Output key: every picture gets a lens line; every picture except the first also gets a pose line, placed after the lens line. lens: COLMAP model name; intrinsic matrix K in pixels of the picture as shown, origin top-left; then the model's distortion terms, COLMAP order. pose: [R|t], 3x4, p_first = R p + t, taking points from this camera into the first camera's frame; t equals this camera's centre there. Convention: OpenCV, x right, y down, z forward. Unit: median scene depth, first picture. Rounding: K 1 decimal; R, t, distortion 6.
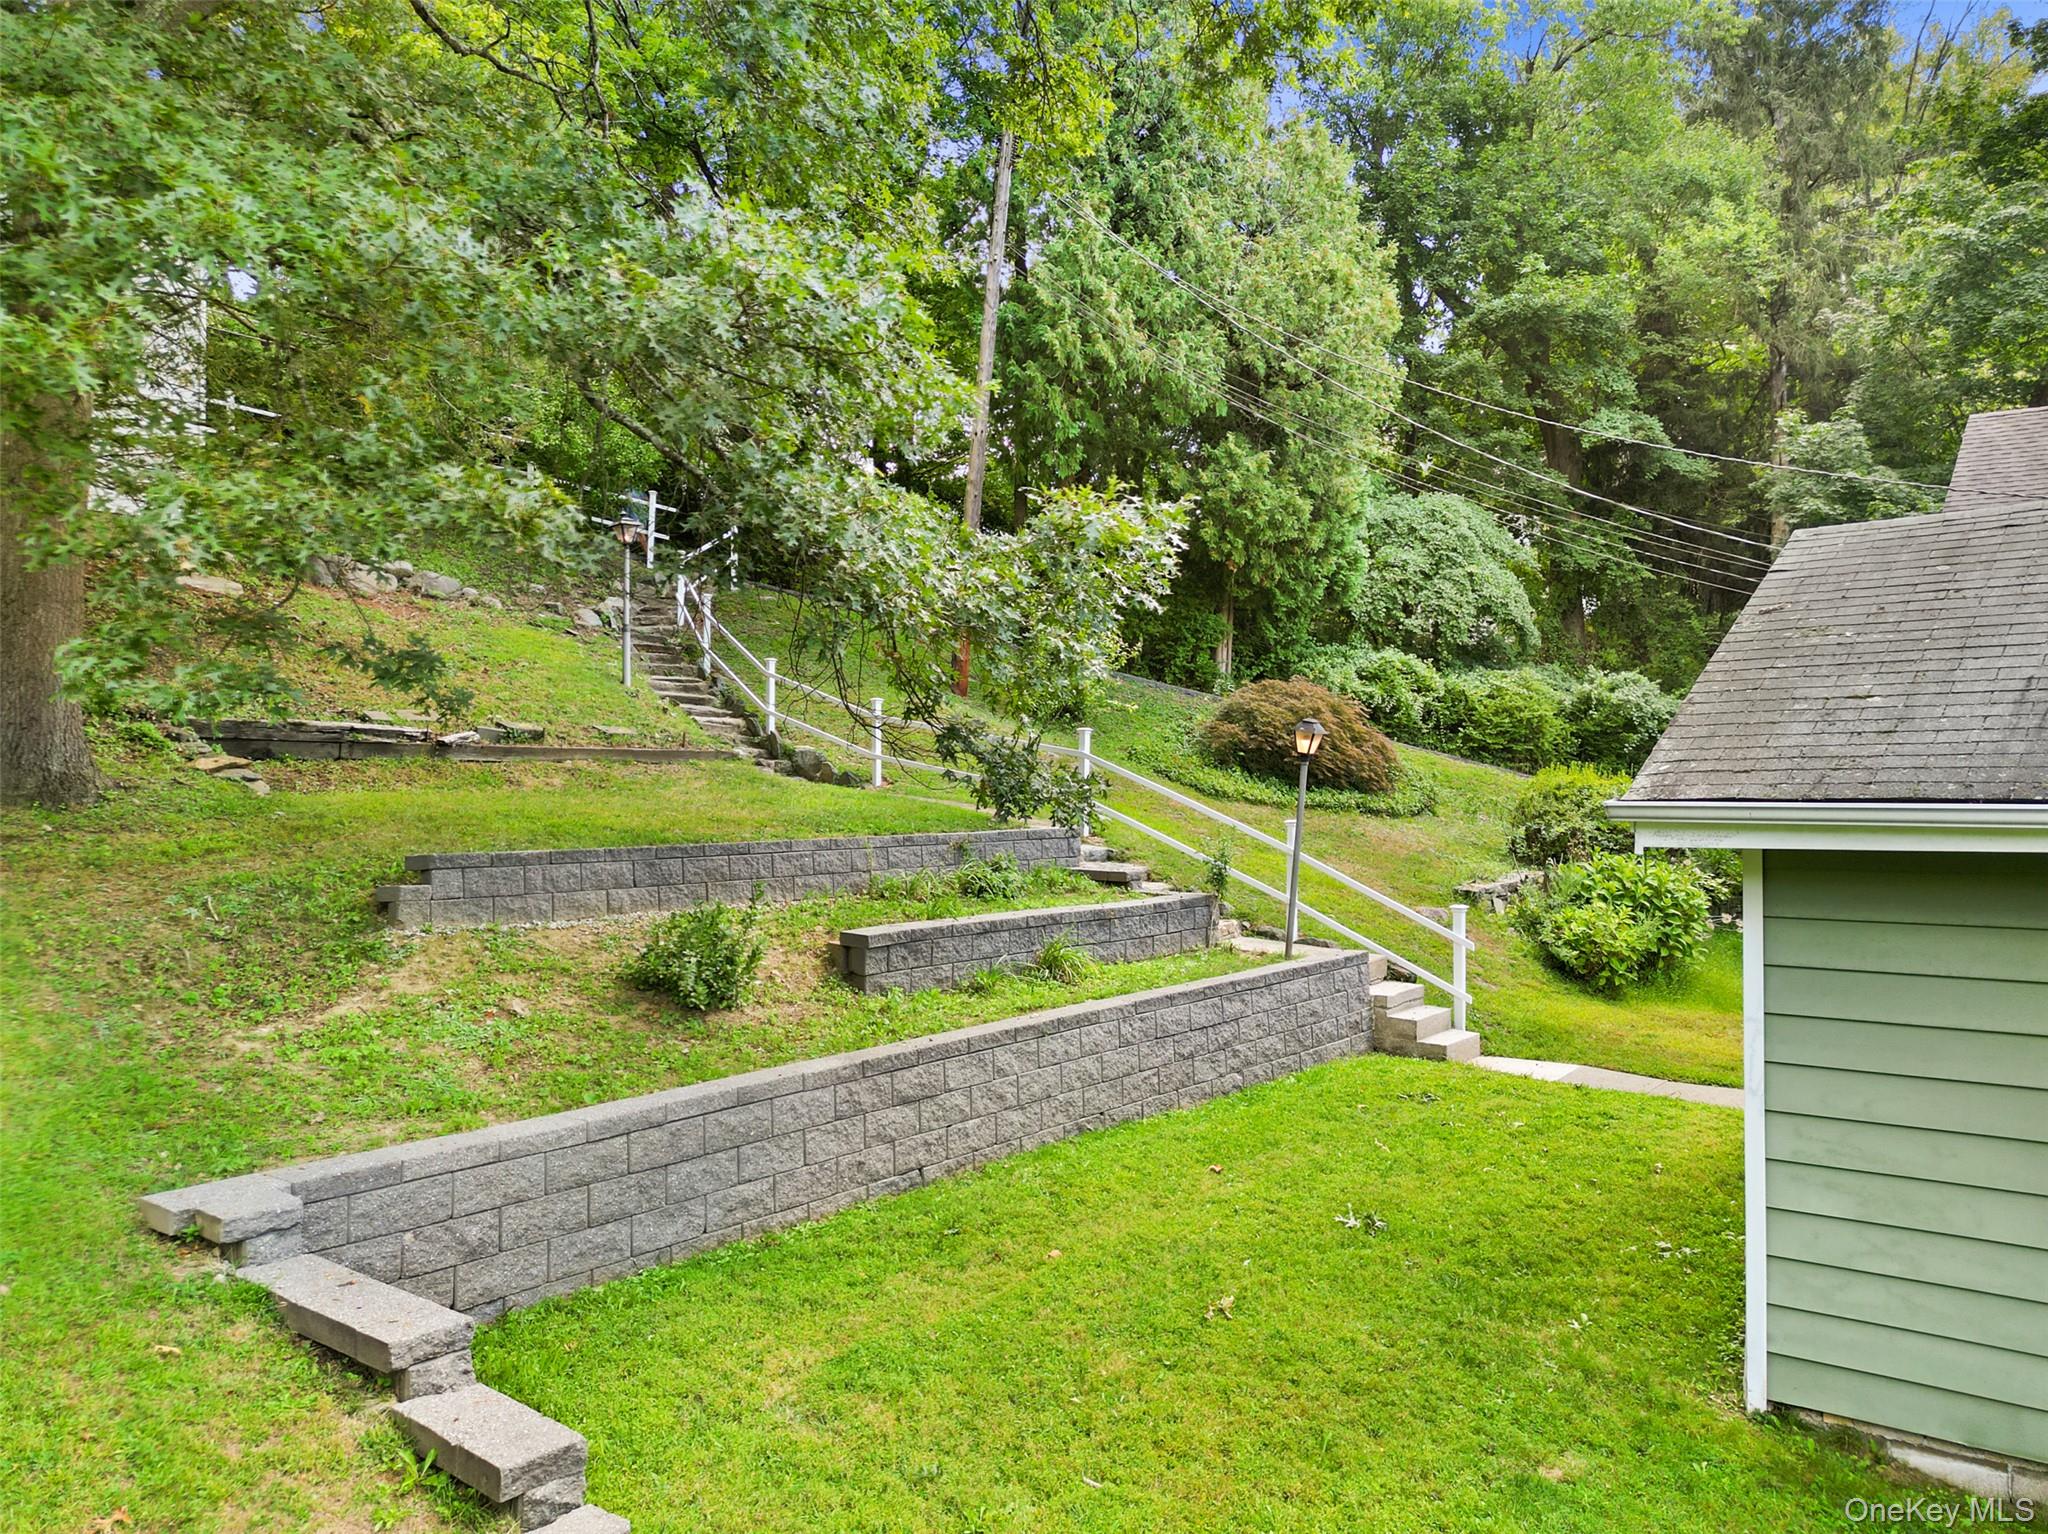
lens RADIAL K [[1432.4, 0, 1023.9], [0, 1432.4, 759.4], [0, 0, 1]] dist [0.039929, -0.028578]
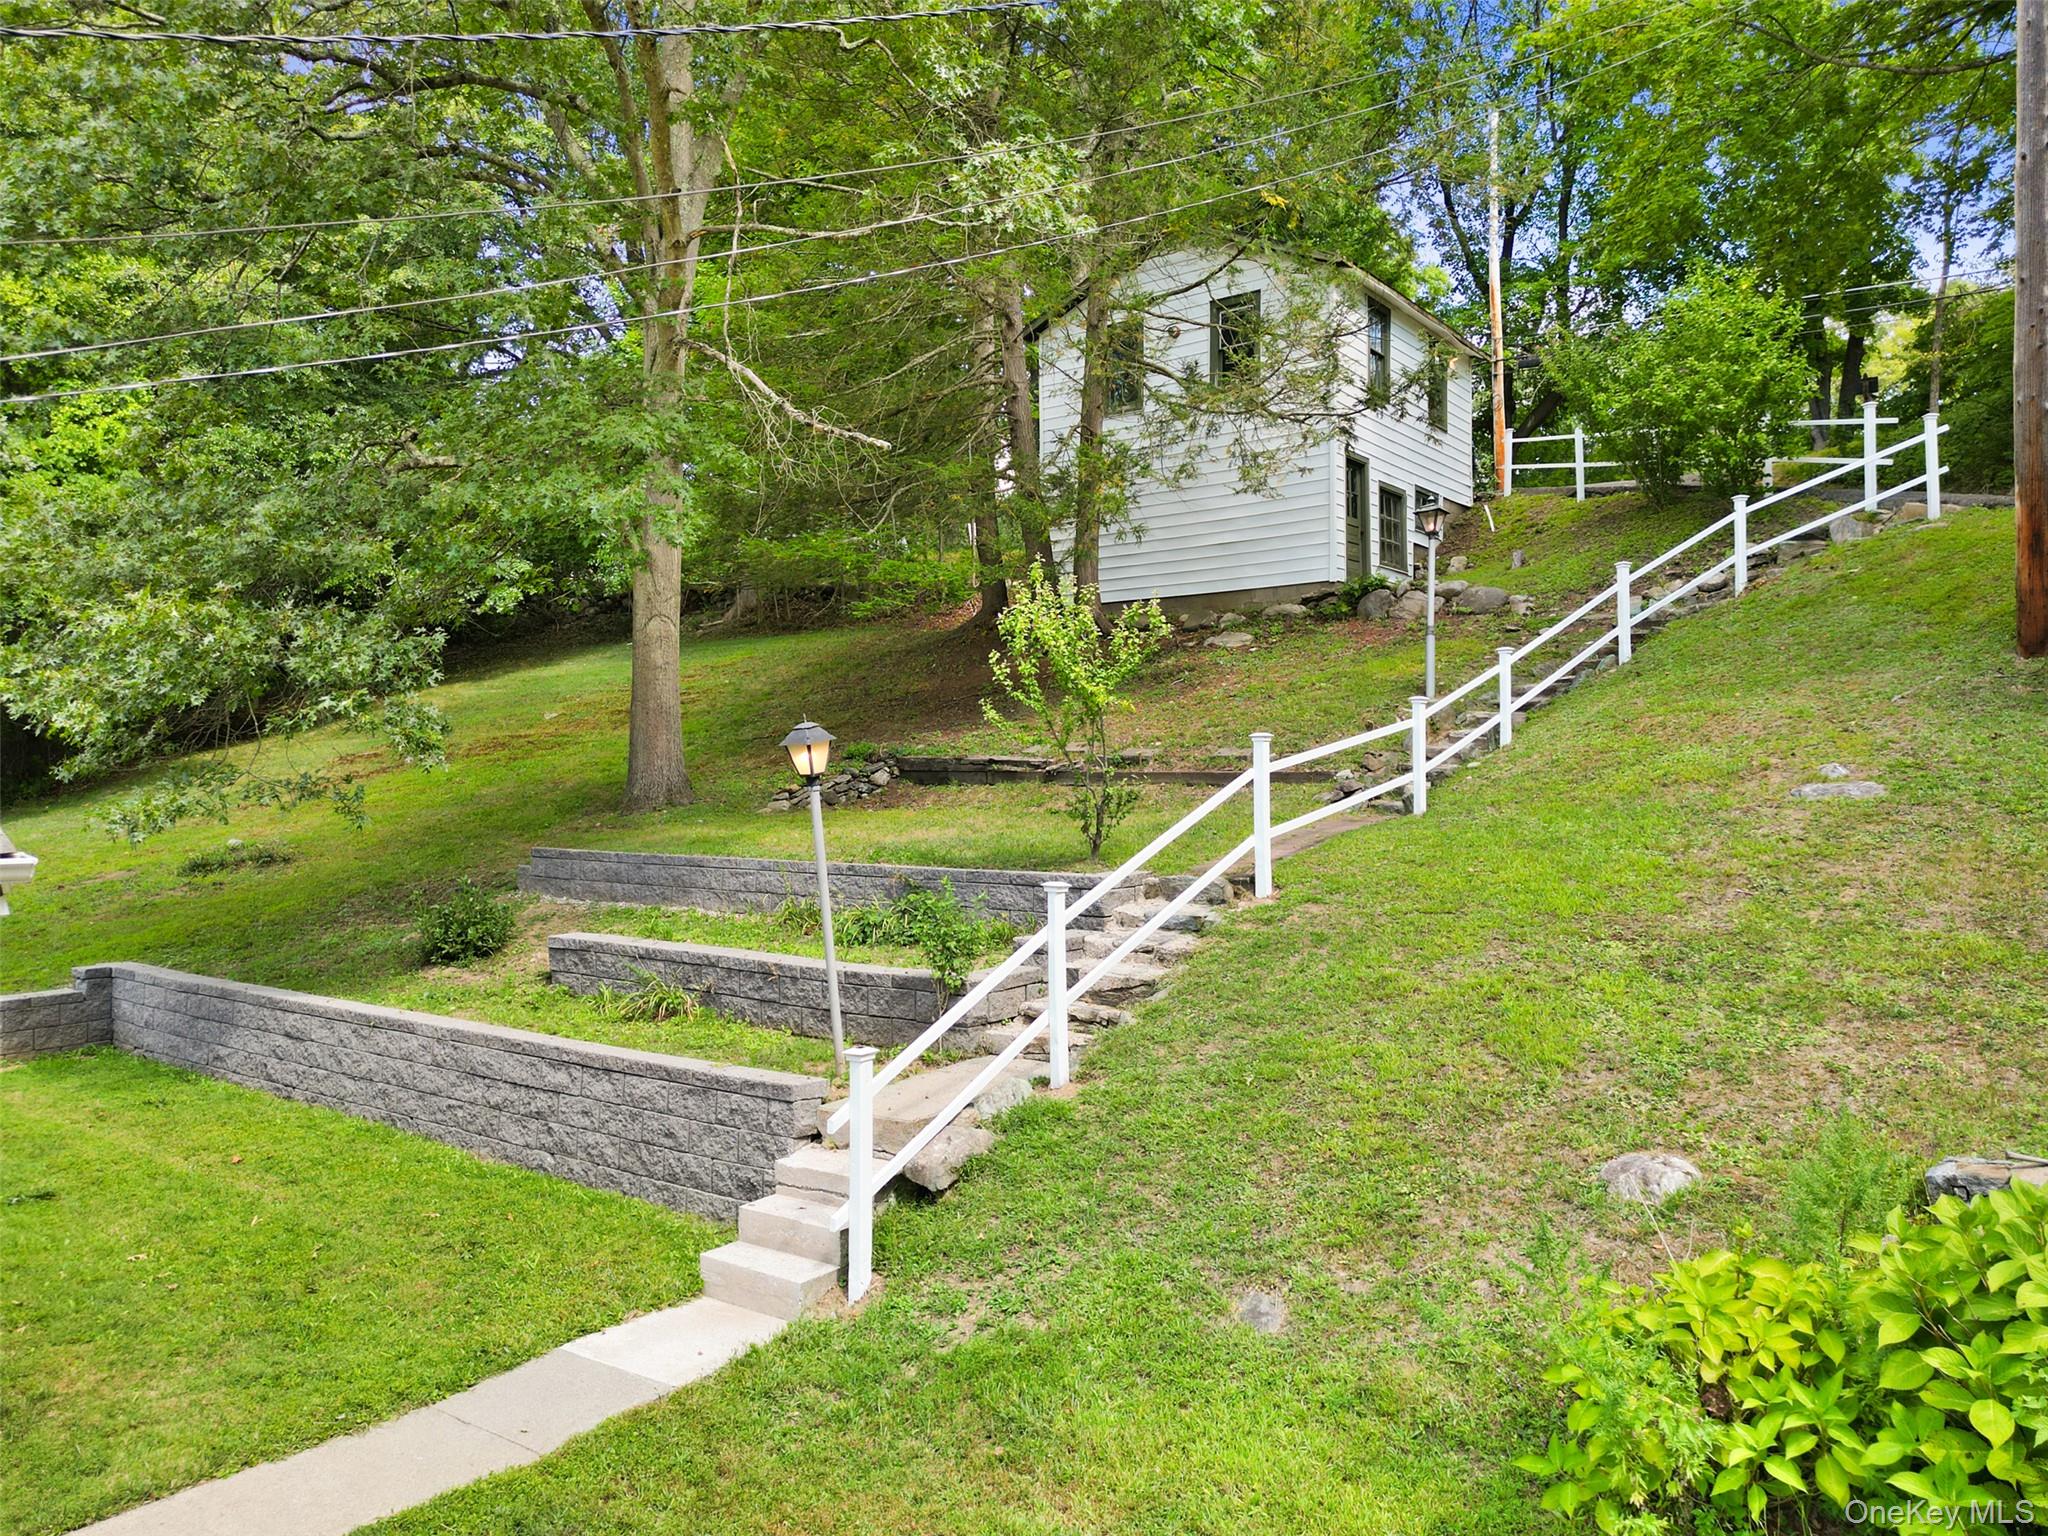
lens RADIAL K [[1432.4, 0, 1023.9], [0, 1432.4, 760.4], [0, 0, 1]] dist [0.039929, -0.028578]
pose [[0.046337, -0.019173, -0.998742, 0.876849], [0.006785, 0.999799, -0.018879, 0.002815], [0.998903, -0.005902, 0.046458, 1.070060]]
